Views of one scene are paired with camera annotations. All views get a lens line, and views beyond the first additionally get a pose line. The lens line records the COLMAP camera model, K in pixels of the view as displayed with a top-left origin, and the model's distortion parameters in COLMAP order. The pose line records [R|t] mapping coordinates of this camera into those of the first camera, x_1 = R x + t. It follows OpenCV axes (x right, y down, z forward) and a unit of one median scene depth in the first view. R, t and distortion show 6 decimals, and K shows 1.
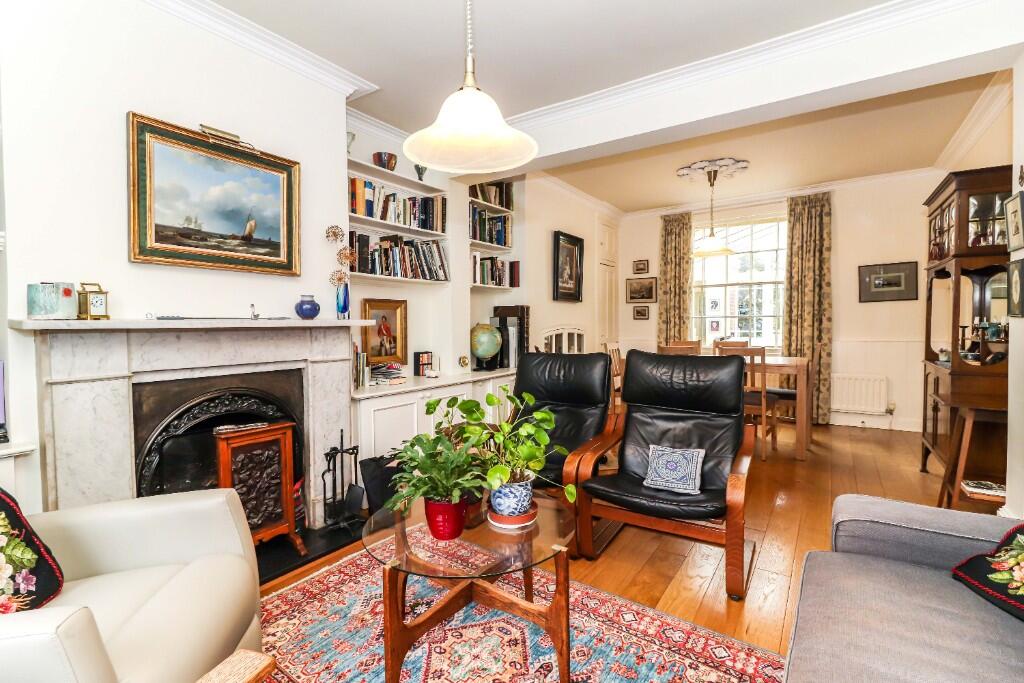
lens RADIAL K [[473.8, 0, 510.5], [0, 473.8, 335.7], [0, 0, 1]] dist [-0.001366, -0.000383]
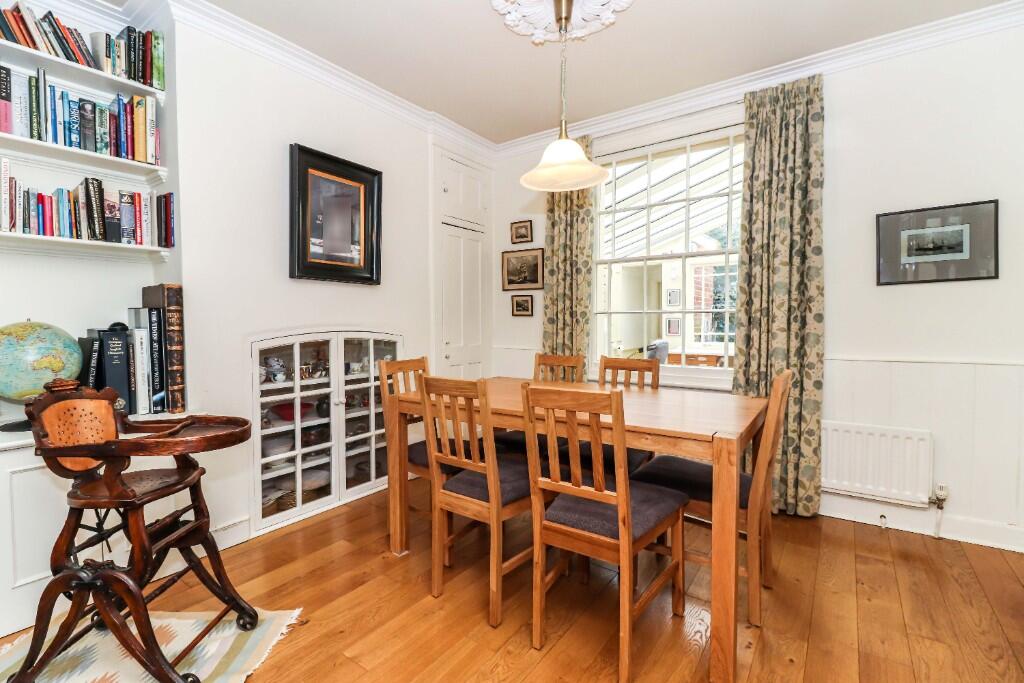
lens RADIAL K [[473.8, 0, 511.6], [0, 473.8, 334.8], [0, 0, 1]] dist [-0.001366, -0.000383]
pose [[0.999983, 0.004958, 0.002935, 0.333212], [-0.004971, 0.999977, 0.004616, -0.016416], [-0.002912, -0.004630, 0.999985, 0.479617]]
